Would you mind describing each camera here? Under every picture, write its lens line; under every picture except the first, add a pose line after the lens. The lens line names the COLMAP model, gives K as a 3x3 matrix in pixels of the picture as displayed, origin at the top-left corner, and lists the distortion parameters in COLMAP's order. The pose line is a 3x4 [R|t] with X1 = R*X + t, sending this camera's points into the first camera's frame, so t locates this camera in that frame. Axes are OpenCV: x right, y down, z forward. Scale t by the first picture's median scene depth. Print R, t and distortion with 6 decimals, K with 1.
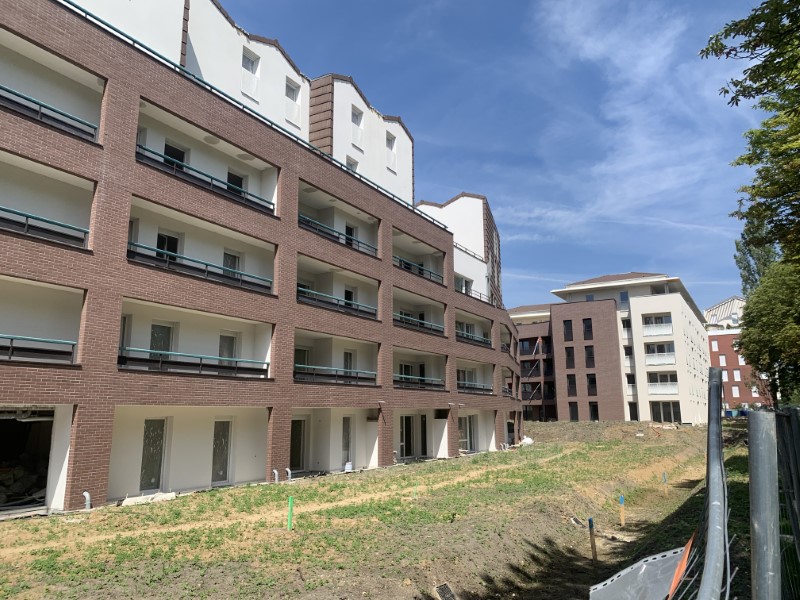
lens RADIAL K [[602.7, 0, 400.0], [0, 602.7, 300.0], [0, 0, 1]] dist [-0.055662, -0.002767]
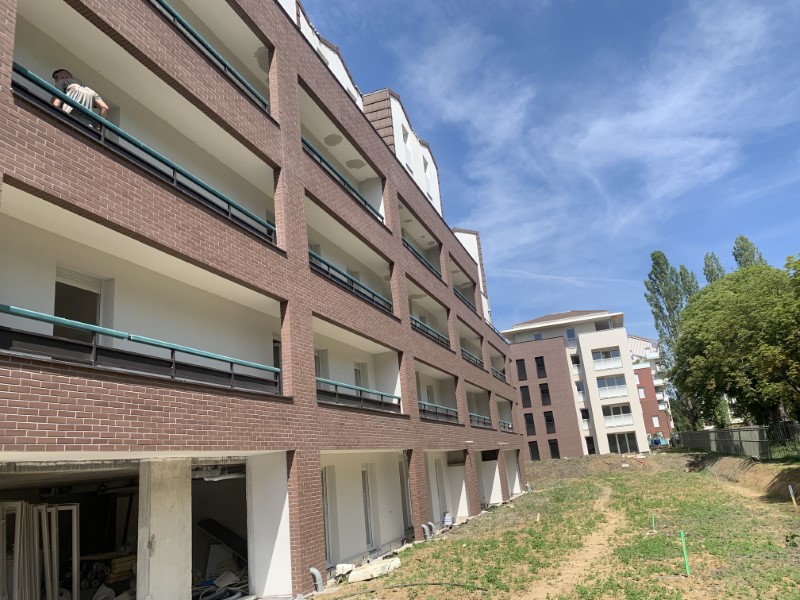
lens RADIAL K [[607.8, 0, 418.3], [0, 607.8, 303.8], [0, 0, 1]] dist [-0.007908, -0.000989]
pose [[0.970096, -0.030406, 0.240809, -0.131696], [0.051386, 0.995362, -0.081329, 0.014516], [-0.237220, 0.091271, 0.967159, 0.045219]]
